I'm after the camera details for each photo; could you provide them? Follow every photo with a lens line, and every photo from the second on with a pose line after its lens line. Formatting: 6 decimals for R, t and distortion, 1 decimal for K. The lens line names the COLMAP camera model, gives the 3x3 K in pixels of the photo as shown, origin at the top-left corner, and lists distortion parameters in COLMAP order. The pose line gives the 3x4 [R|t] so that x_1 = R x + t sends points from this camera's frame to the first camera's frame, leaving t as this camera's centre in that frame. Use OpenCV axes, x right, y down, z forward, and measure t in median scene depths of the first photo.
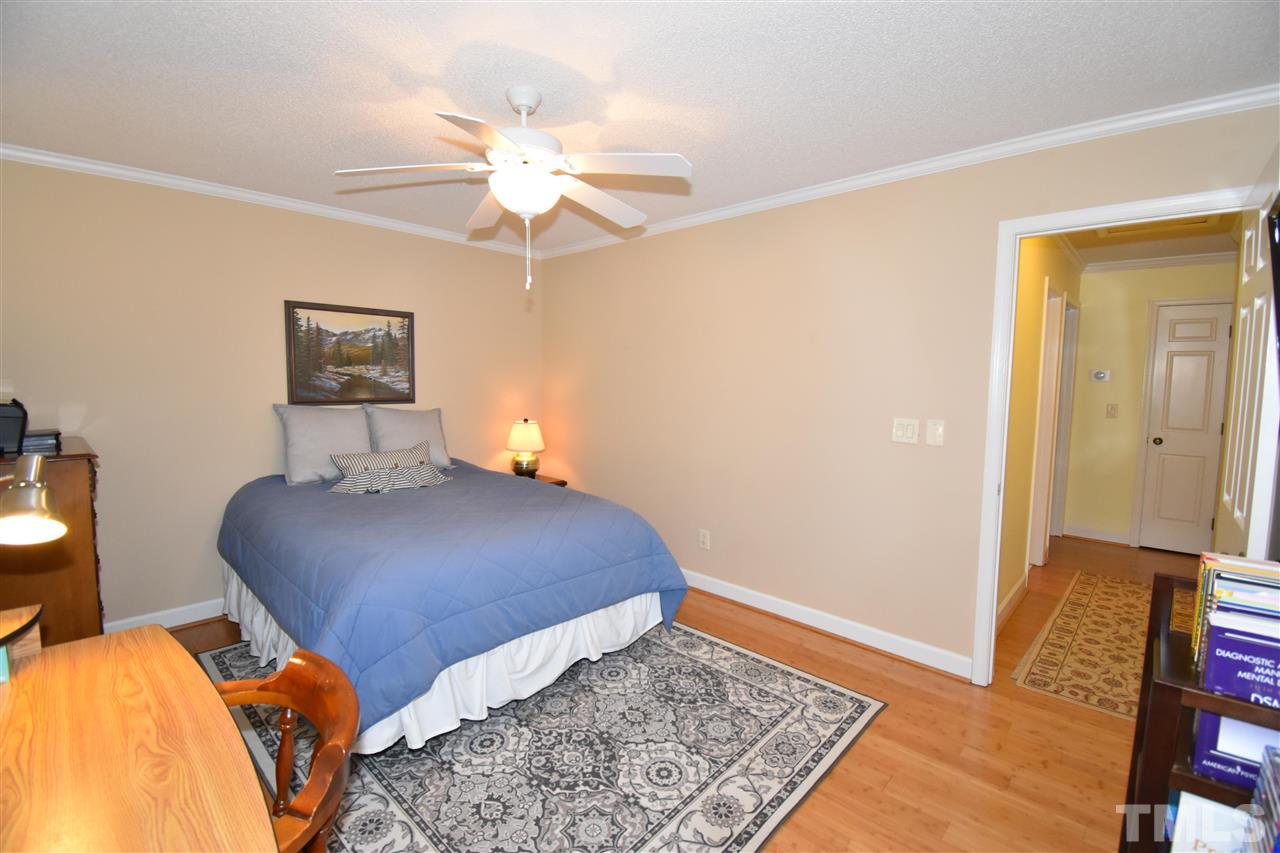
lens RADIAL K [[562.0, 0, 635.6], [0, 562.0, 435.4], [0, 0, 1]] dist [-0.005666, -0.003816]
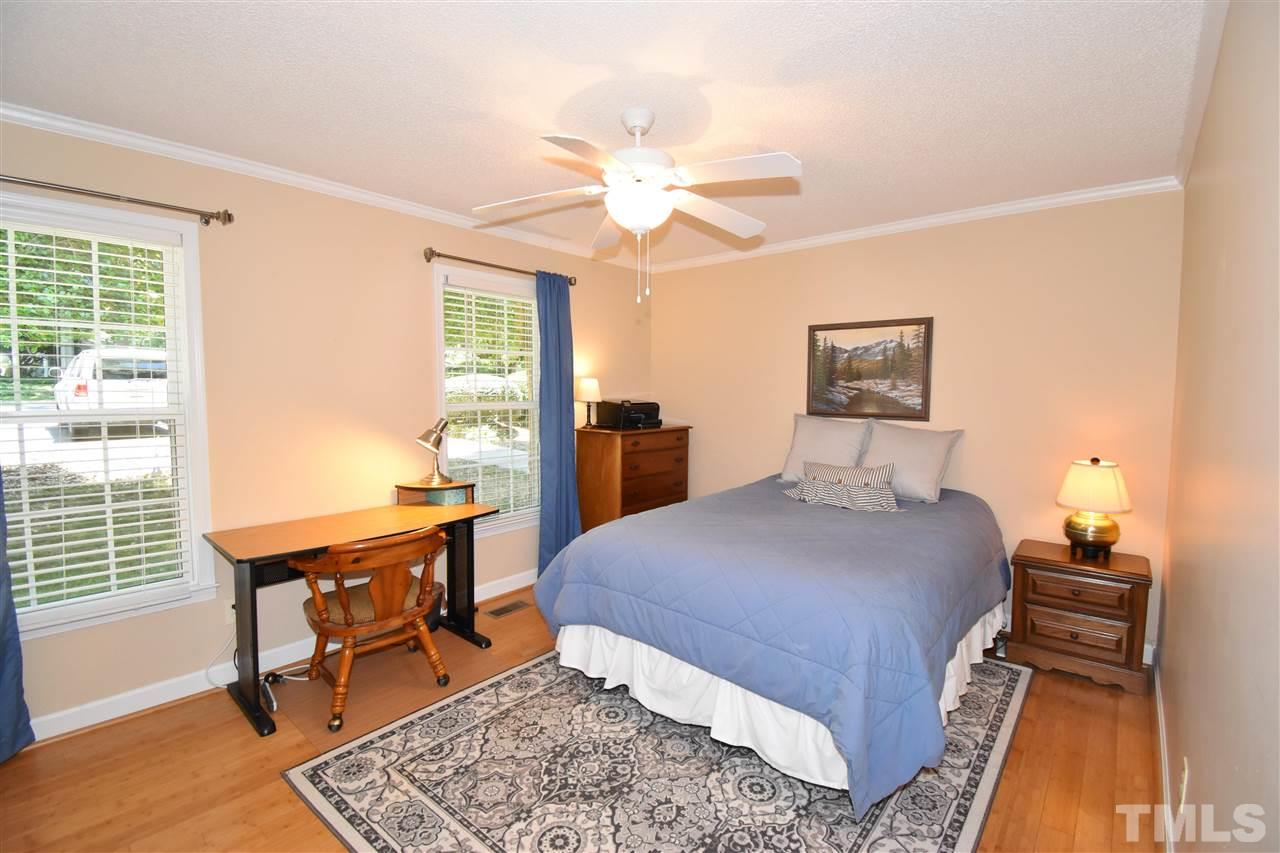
lens RADIAL K [[562.0, 0, 633.9], [0, 562.0, 419.5], [0, 0, 1]] dist [-0.005666, -0.003816]
pose [[0.039282, 0.039713, -0.998439, 0.604350], [-0.116630, 0.992562, 0.034891, -0.051421], [0.992398, 0.115077, 0.043622, 0.692200]]
